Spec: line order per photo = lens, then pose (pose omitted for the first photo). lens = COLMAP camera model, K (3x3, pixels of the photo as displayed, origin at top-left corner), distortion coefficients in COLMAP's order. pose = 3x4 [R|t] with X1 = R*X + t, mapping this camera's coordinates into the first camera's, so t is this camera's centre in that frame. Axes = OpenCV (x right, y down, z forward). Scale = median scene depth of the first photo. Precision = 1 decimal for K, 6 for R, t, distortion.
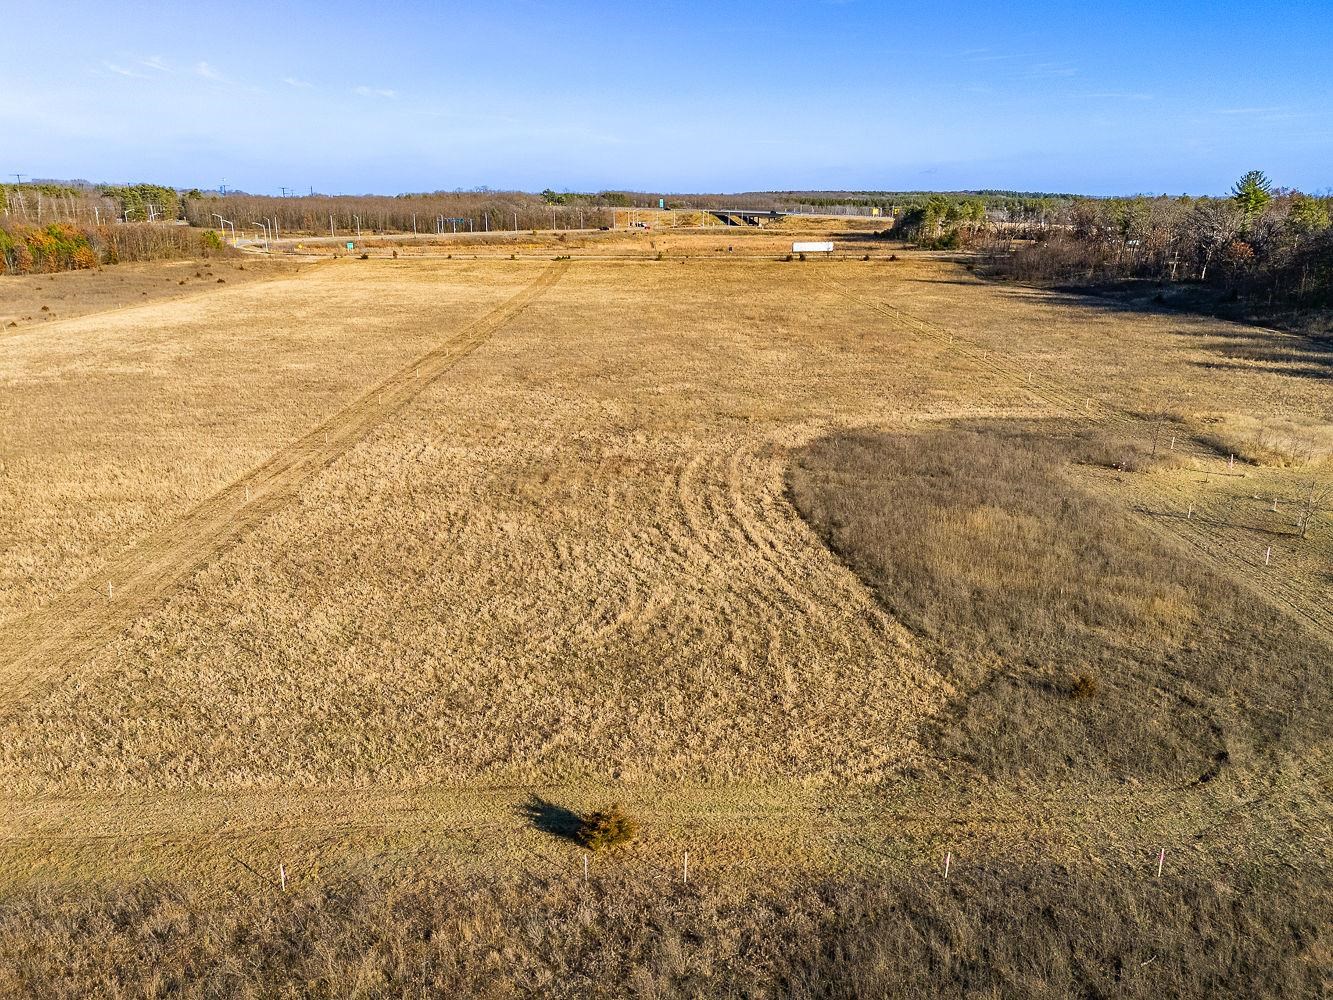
lens RADIAL K [[966.9, 0, 672.4], [0, 966.9, 502.3], [0, 0, 1]] dist [0.071616, -0.070665]
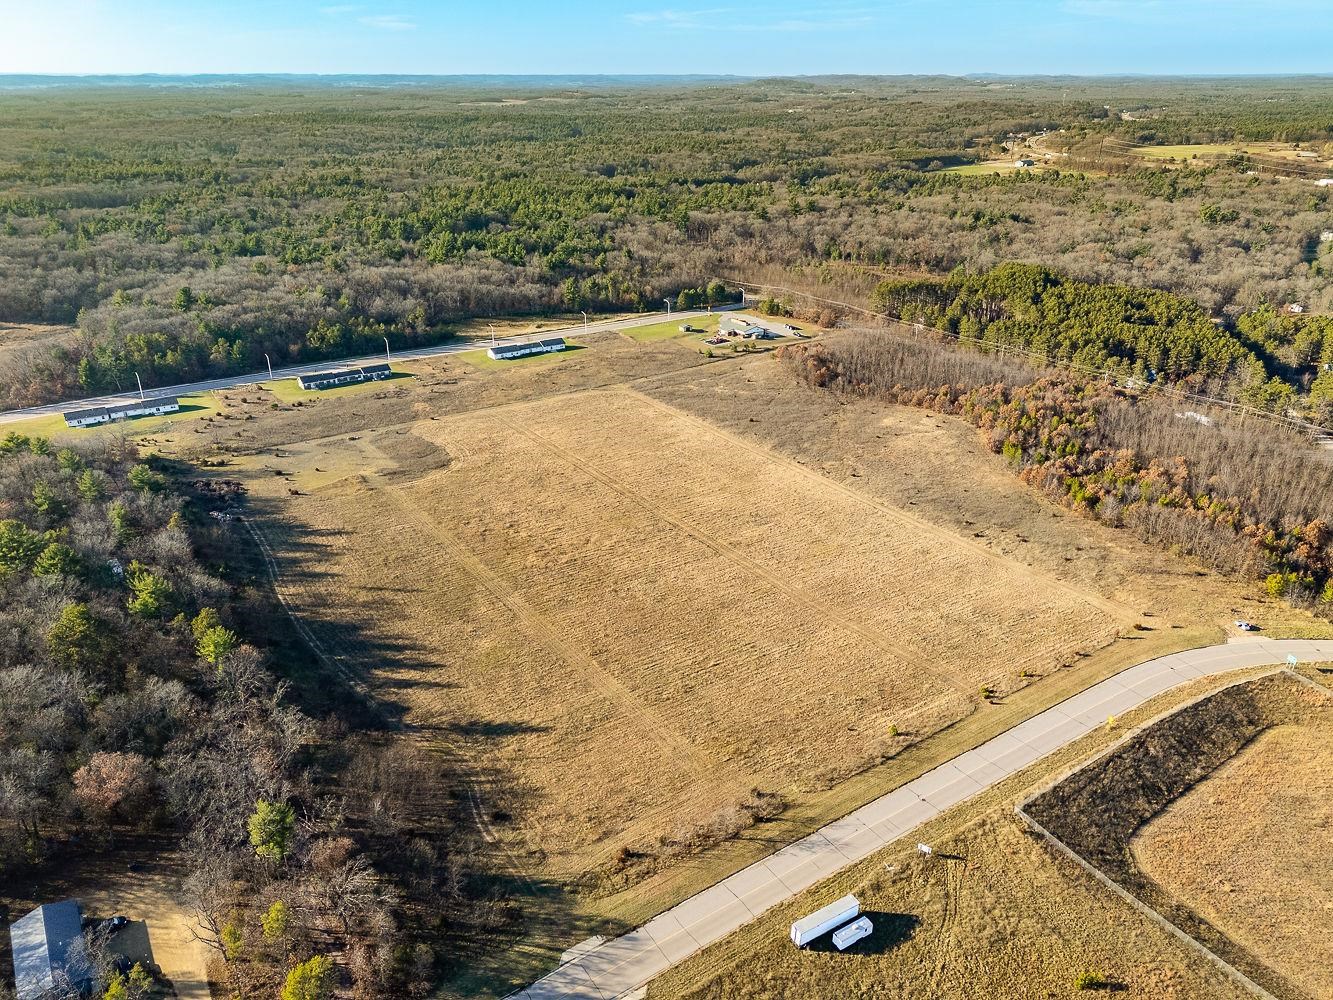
lens RADIAL K [[966.9, 0, 672.4], [0, 966.9, 502.3], [0, 0, 1]] dist [0.071616, -0.070665]
pose [[-0.826992, 0.220062, -0.517355, 1.552843], [-0.172346, 0.776678, 0.605862, -2.652469], [0.535145, 0.590207, -0.604380, 4.095201]]
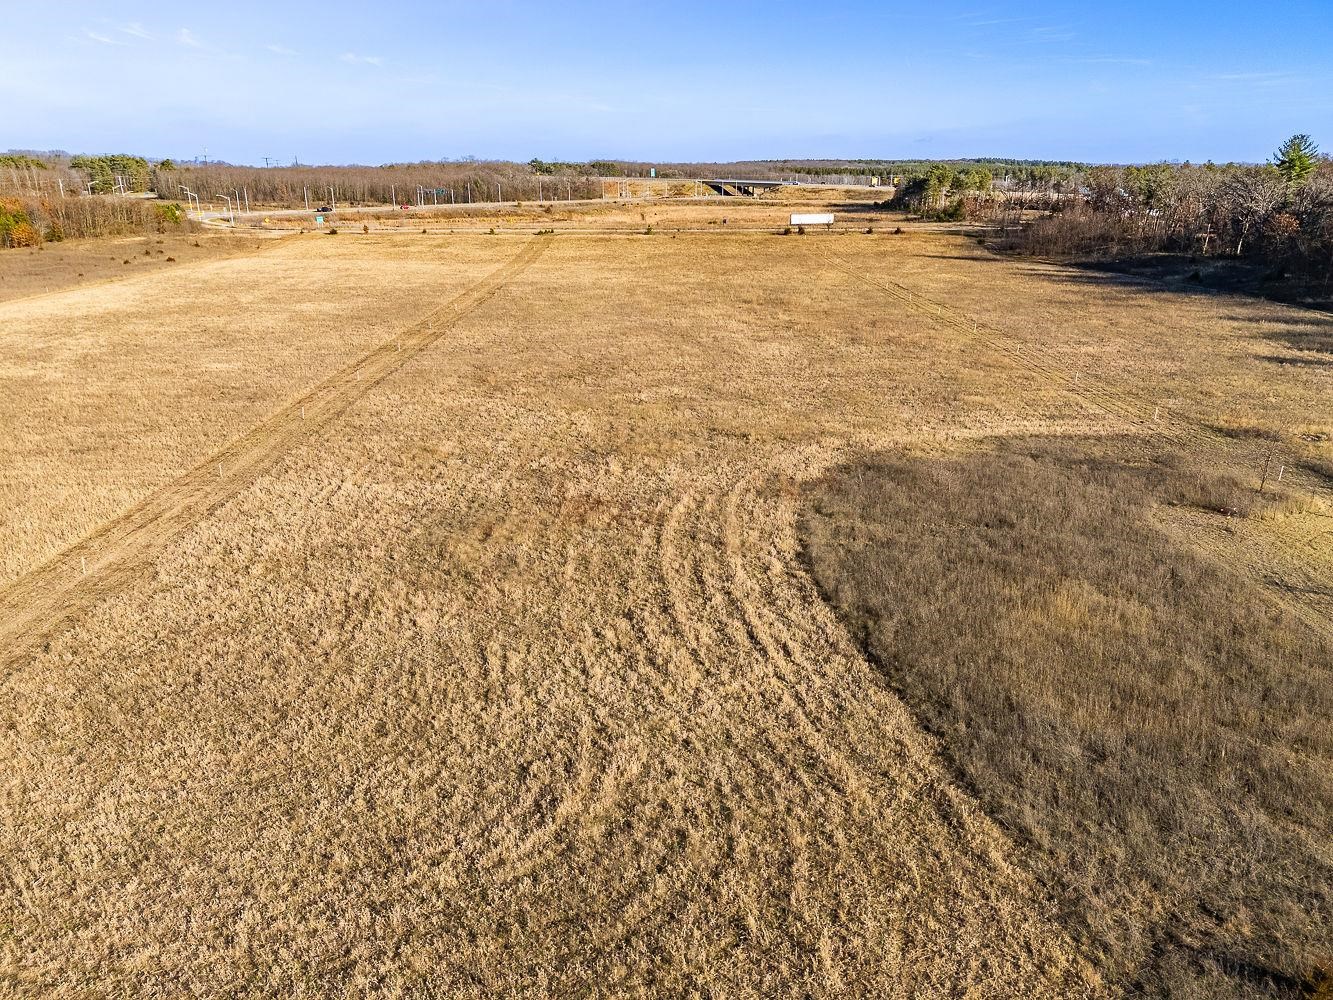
lens RADIAL K [[966.9, 0, 672.4], [0, 966.9, 502.3], [0, 0, 1]] dist [0.071616, -0.070665]
pose [[0.999971, -0.005362, 0.005402, 0.009667], [0.005208, 0.999593, 0.028042, -0.055940], [-0.005550, -0.028013, 0.999592, 0.181957]]
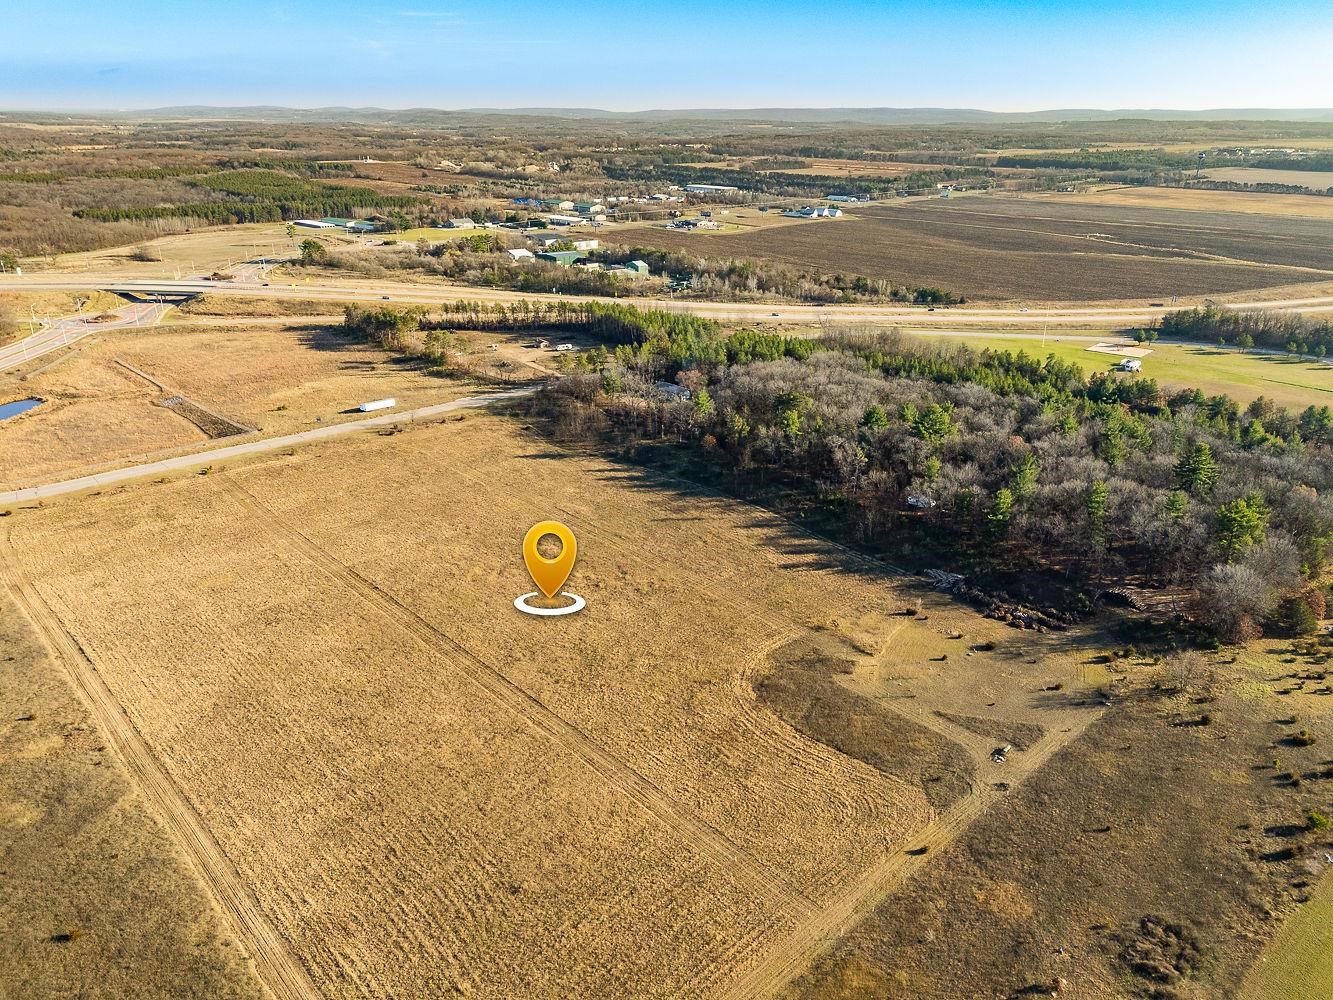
lens RADIAL K [[966.9, 0, 672.4], [0, 966.9, 502.3], [0, 0, 1]] dist [0.071616, -0.070665]
pose [[0.748962, -0.248403, 0.614289, -1.407028], [0.193340, 0.968655, 0.155972, -0.944103], [-0.633778, 0.001949, 0.773512, -0.832377]]
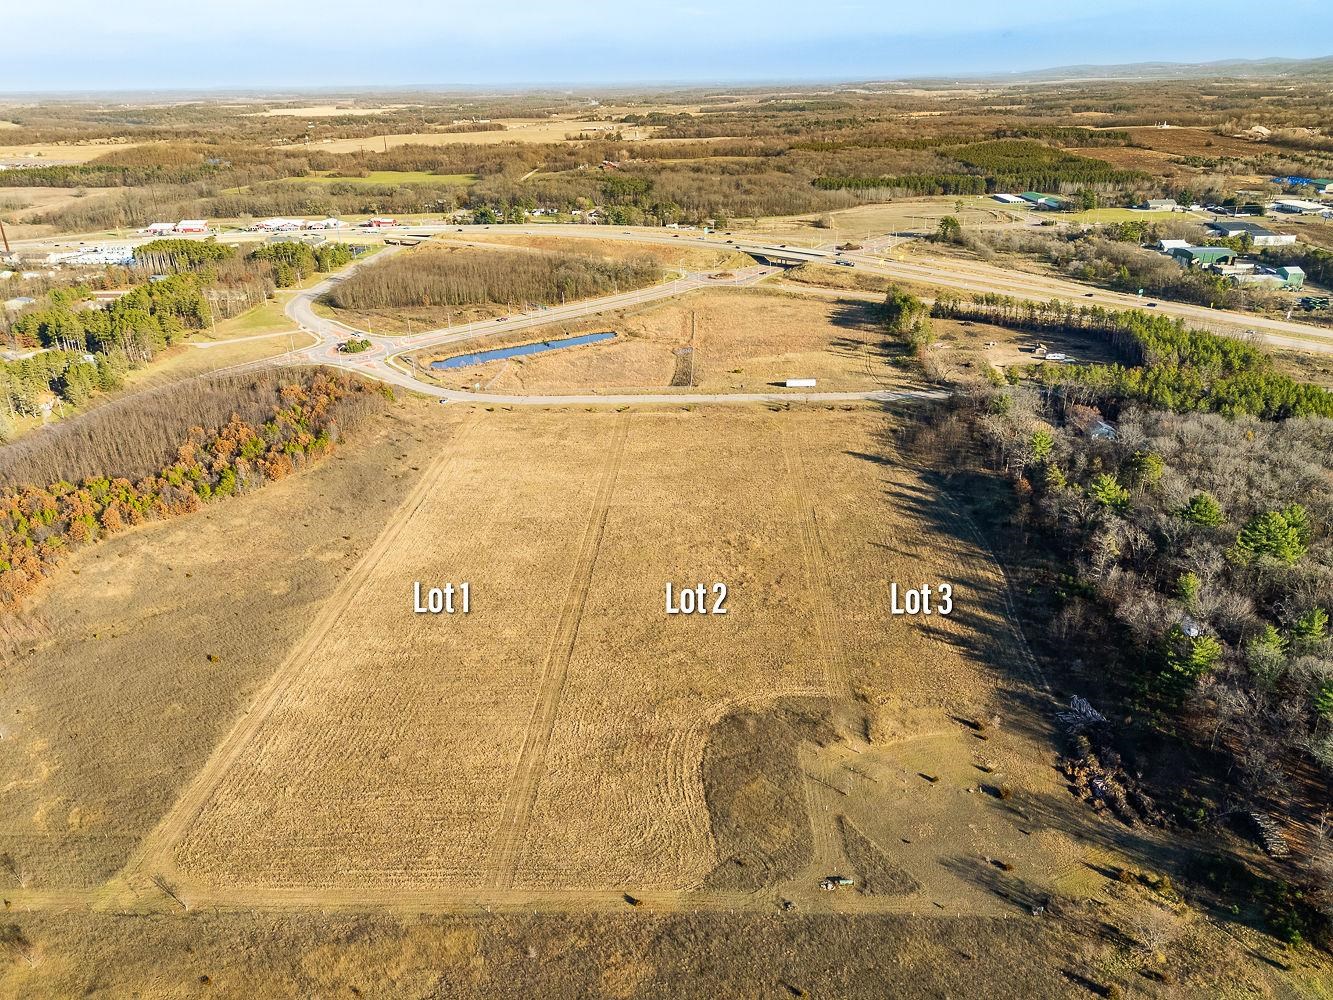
lens RADIAL K [[966.9, 0, 672.4], [0, 966.9, 502.3], [0, 0, 1]] dist [0.071616, -0.070665]
pose [[0.997918, -0.004677, -0.064329, 0.172609], [0.011879, 0.993634, 0.112032, -0.893610], [0.063395, -0.112562, 0.991620, -1.489144]]
